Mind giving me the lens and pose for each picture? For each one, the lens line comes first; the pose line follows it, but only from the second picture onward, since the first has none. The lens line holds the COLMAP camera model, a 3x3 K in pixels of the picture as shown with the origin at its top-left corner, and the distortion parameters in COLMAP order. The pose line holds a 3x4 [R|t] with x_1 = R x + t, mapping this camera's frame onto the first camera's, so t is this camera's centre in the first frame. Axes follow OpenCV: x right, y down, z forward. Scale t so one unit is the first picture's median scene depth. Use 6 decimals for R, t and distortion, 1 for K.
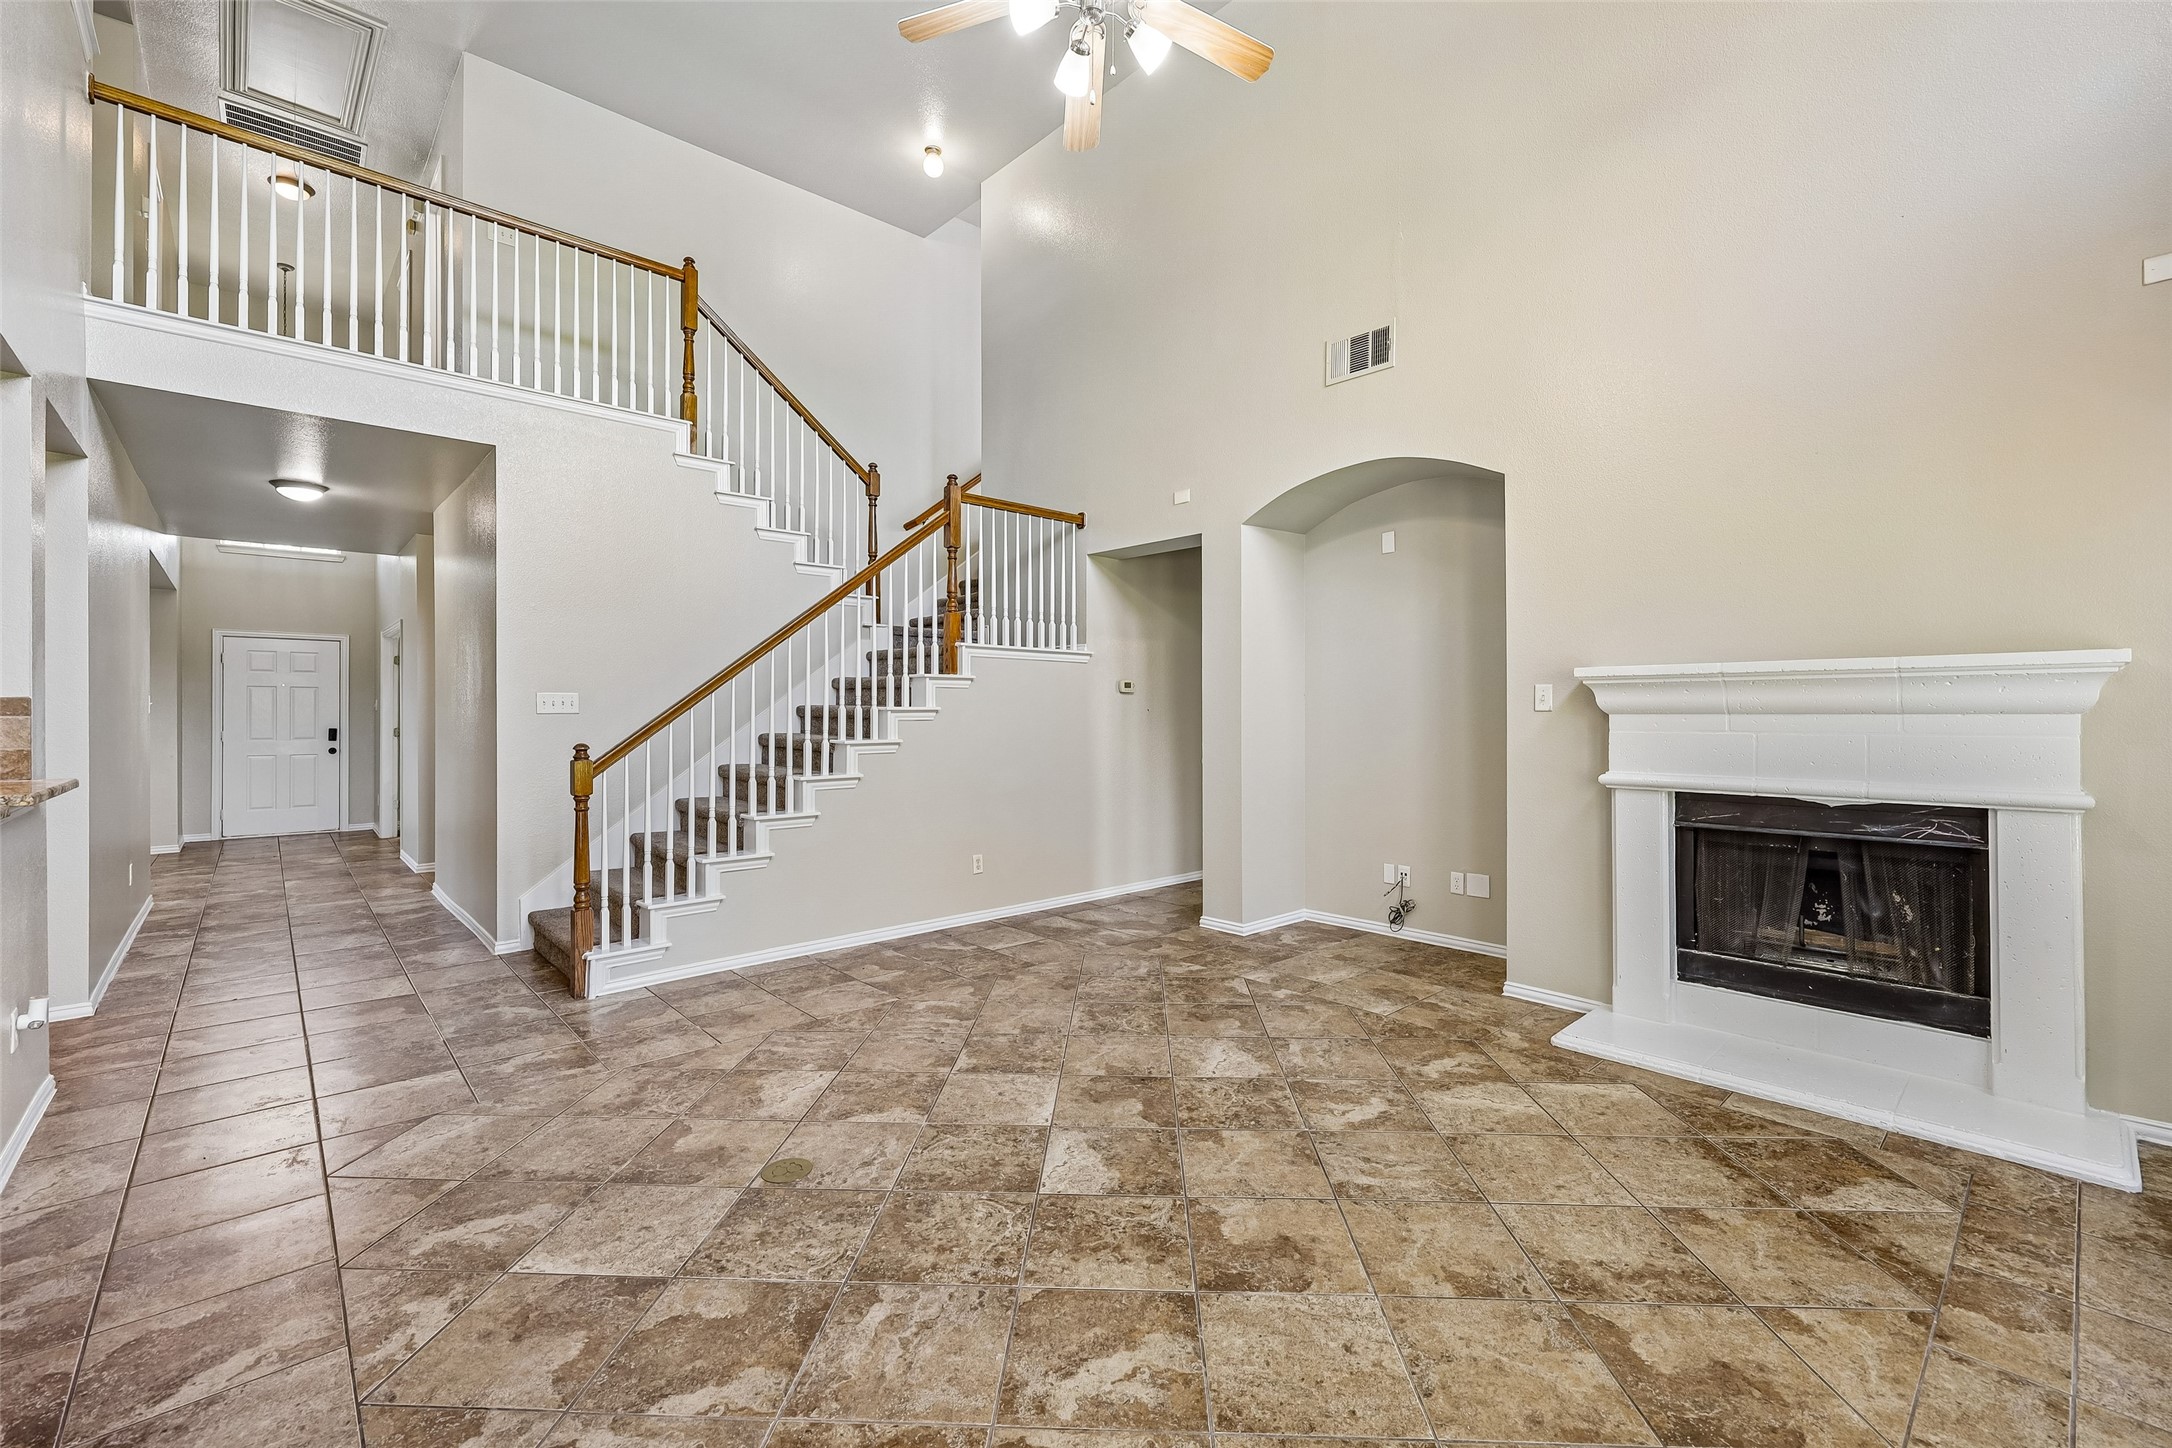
lens RADIAL K [[907.2, 0, 1100.2], [0, 907.2, 710.7], [0, 0, 1]] dist [0.000585, 0.000135]
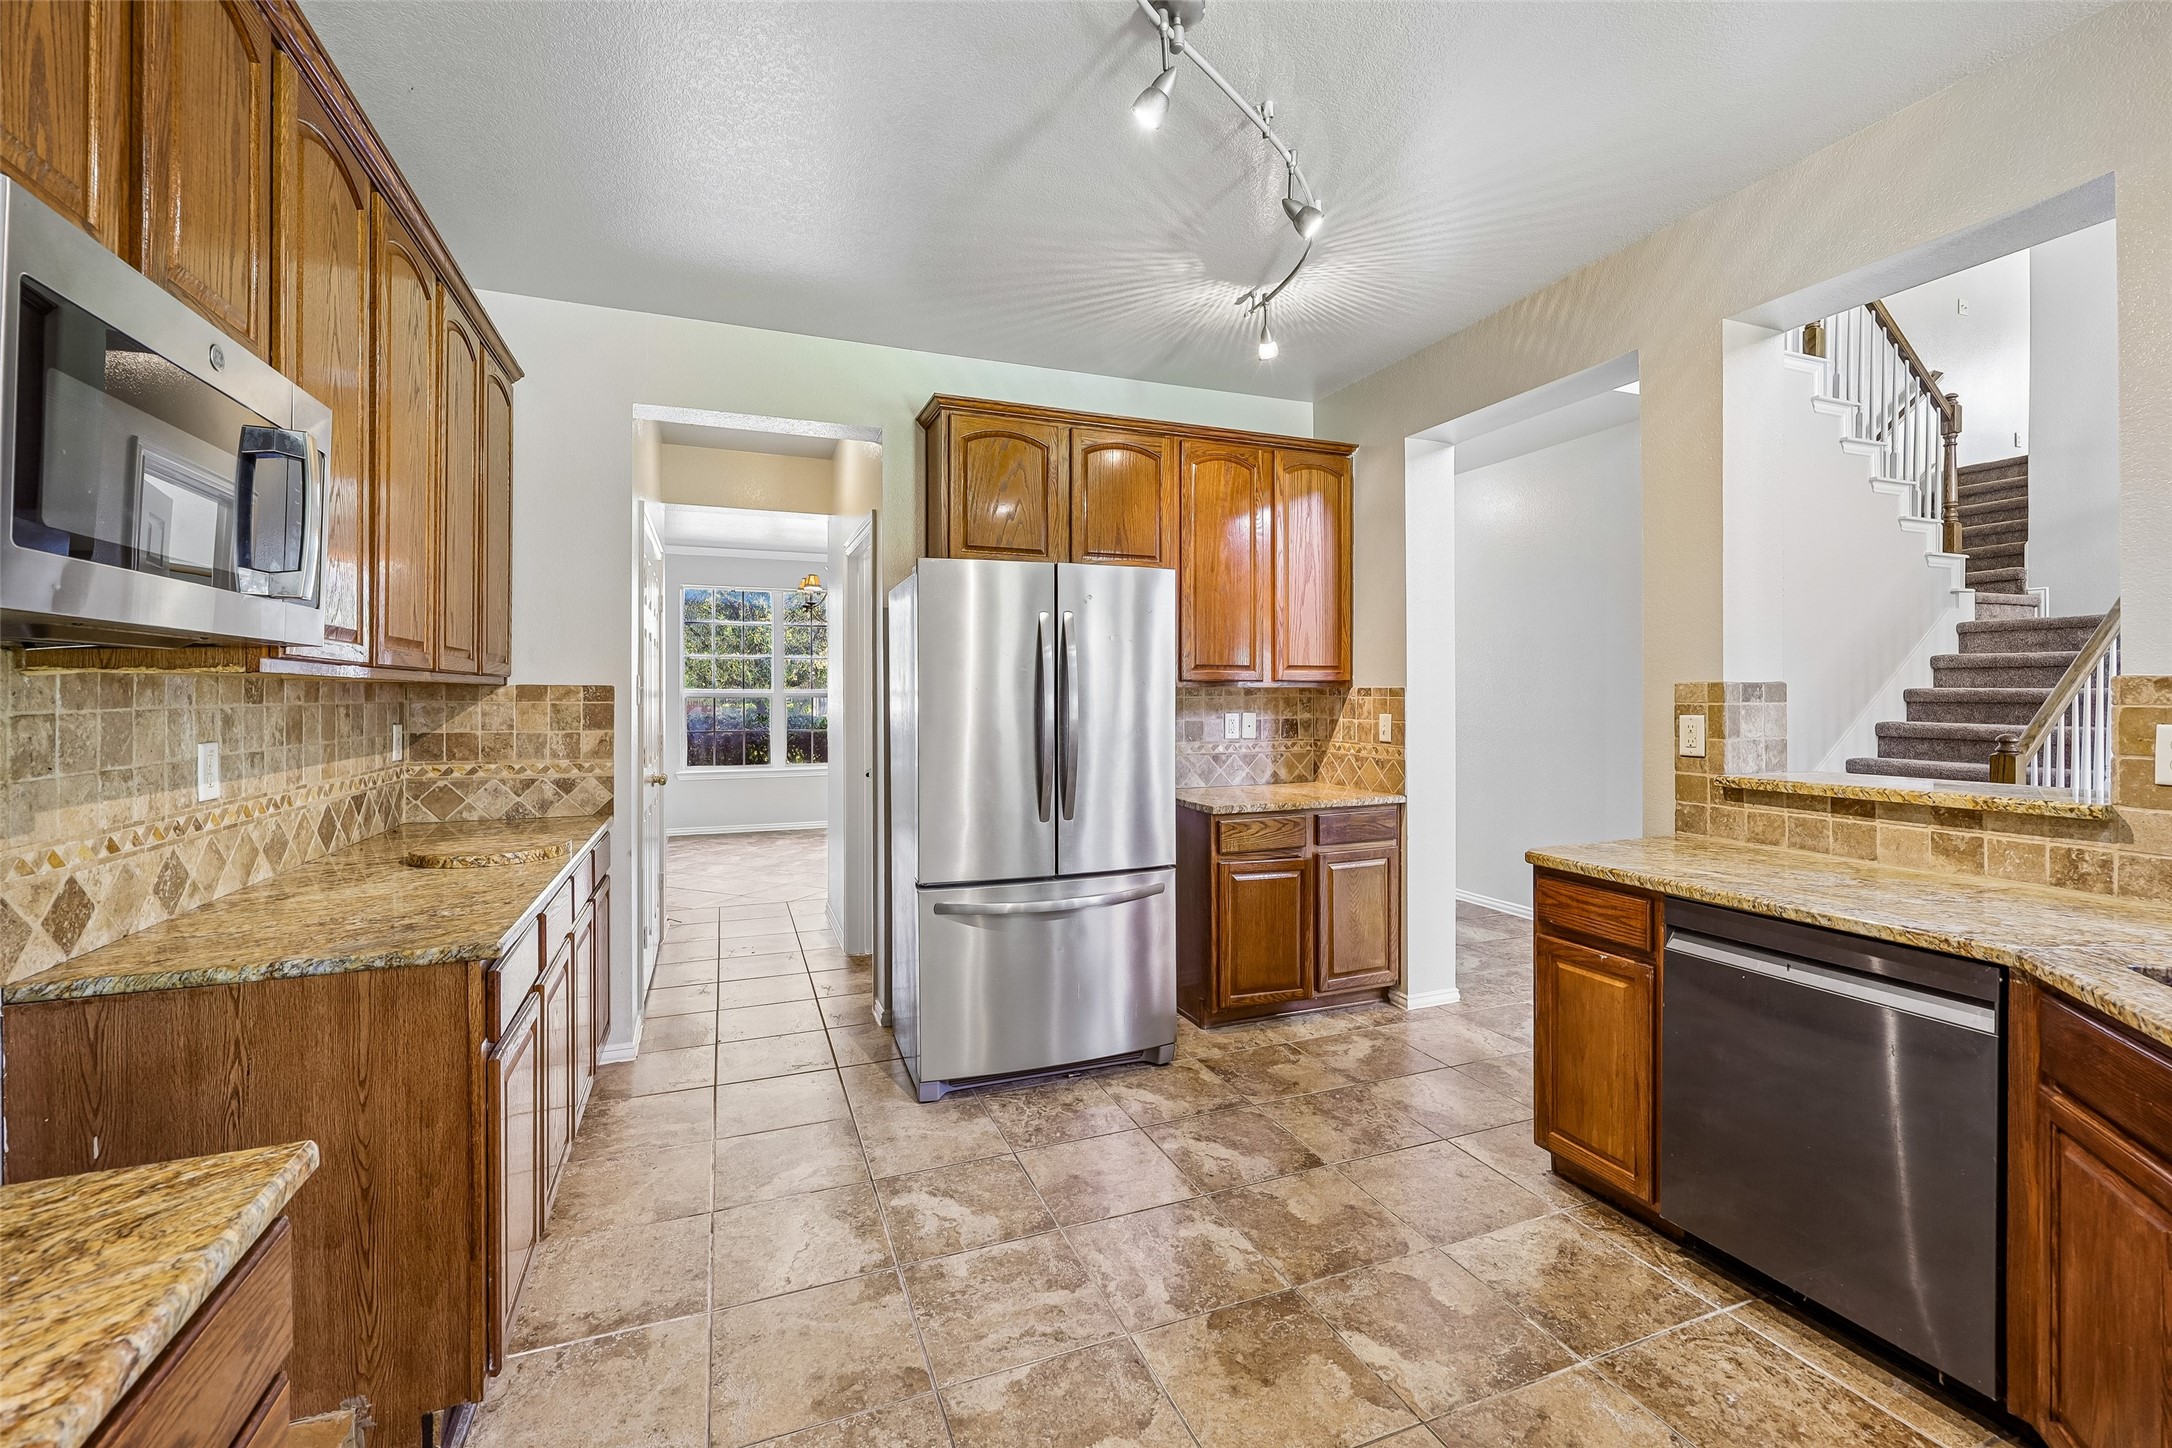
lens RADIAL K [[907.2, 0, 1082.7], [0, 907.2, 701.4], [0, 0, 1]] dist [0.000585, 0.000135]
pose [[0.930862, -0.001507, -0.365367, -1.384349], [0.002775, 0.999992, 0.002945, 0.001663], [0.365360, -0.003755, 0.930859, -0.101407]]
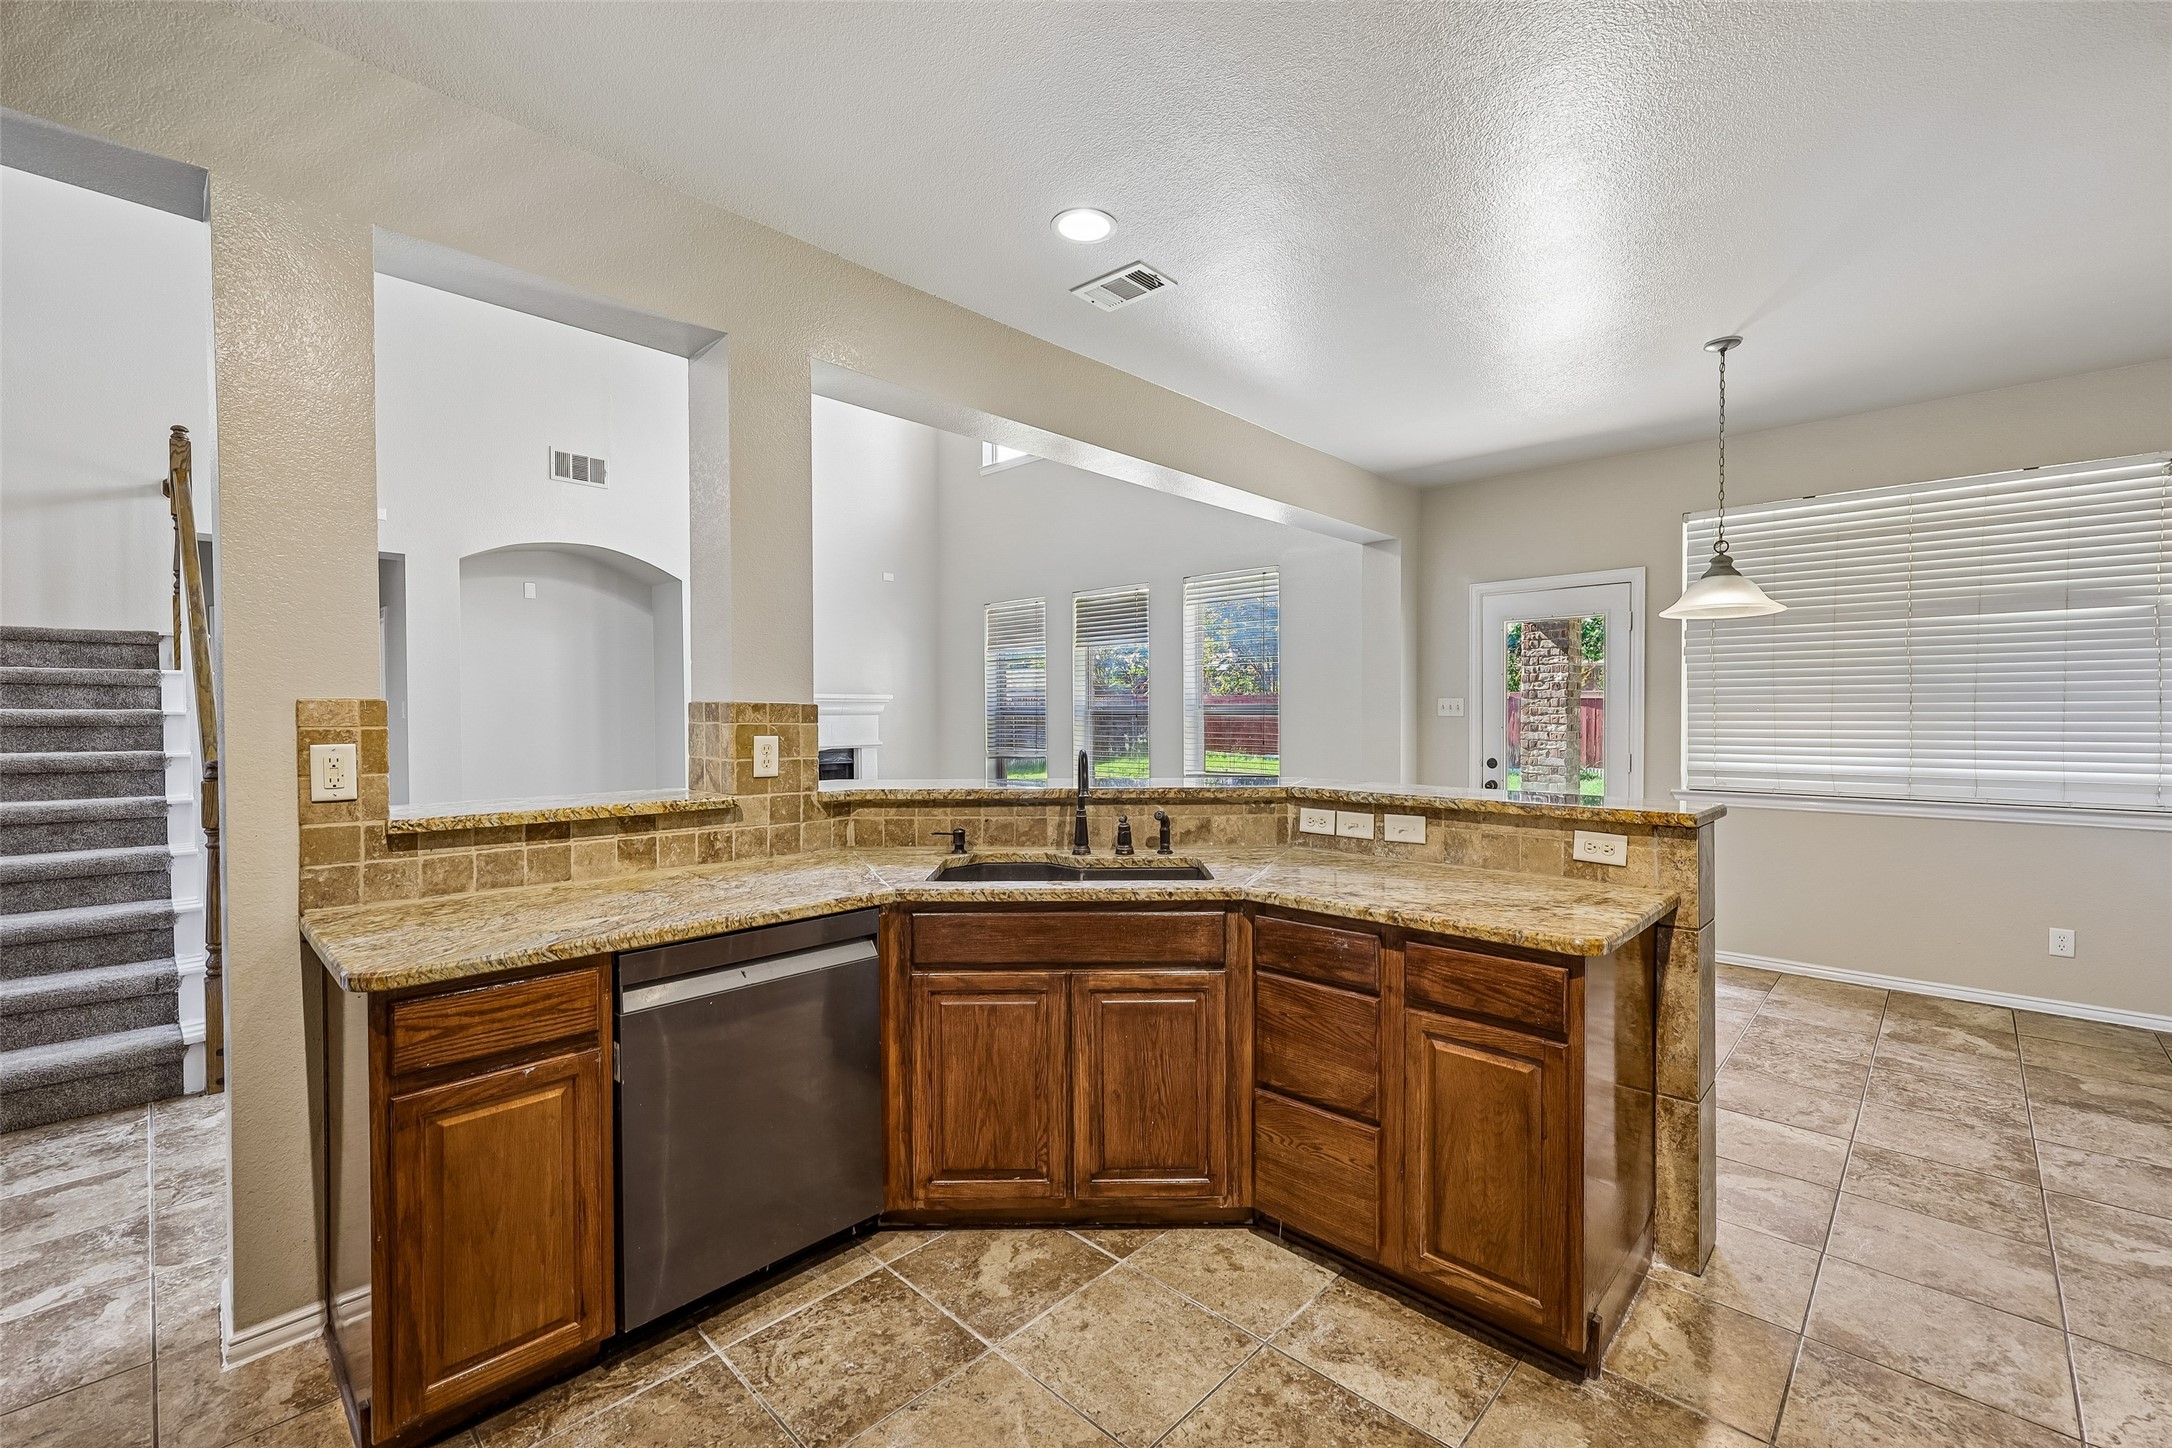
lens RADIAL K [[907.2, 0, 1090.1], [0, 907.2, 725.6], [0, 0, 1]] dist [0.000585, 0.000135]
pose [[-0.060228, -0.014109, 0.998085, -1.807940], [0.004165, 0.999888, 0.014386, -0.000858], [-0.998176, 0.005023, -0.060163, 0.416099]]
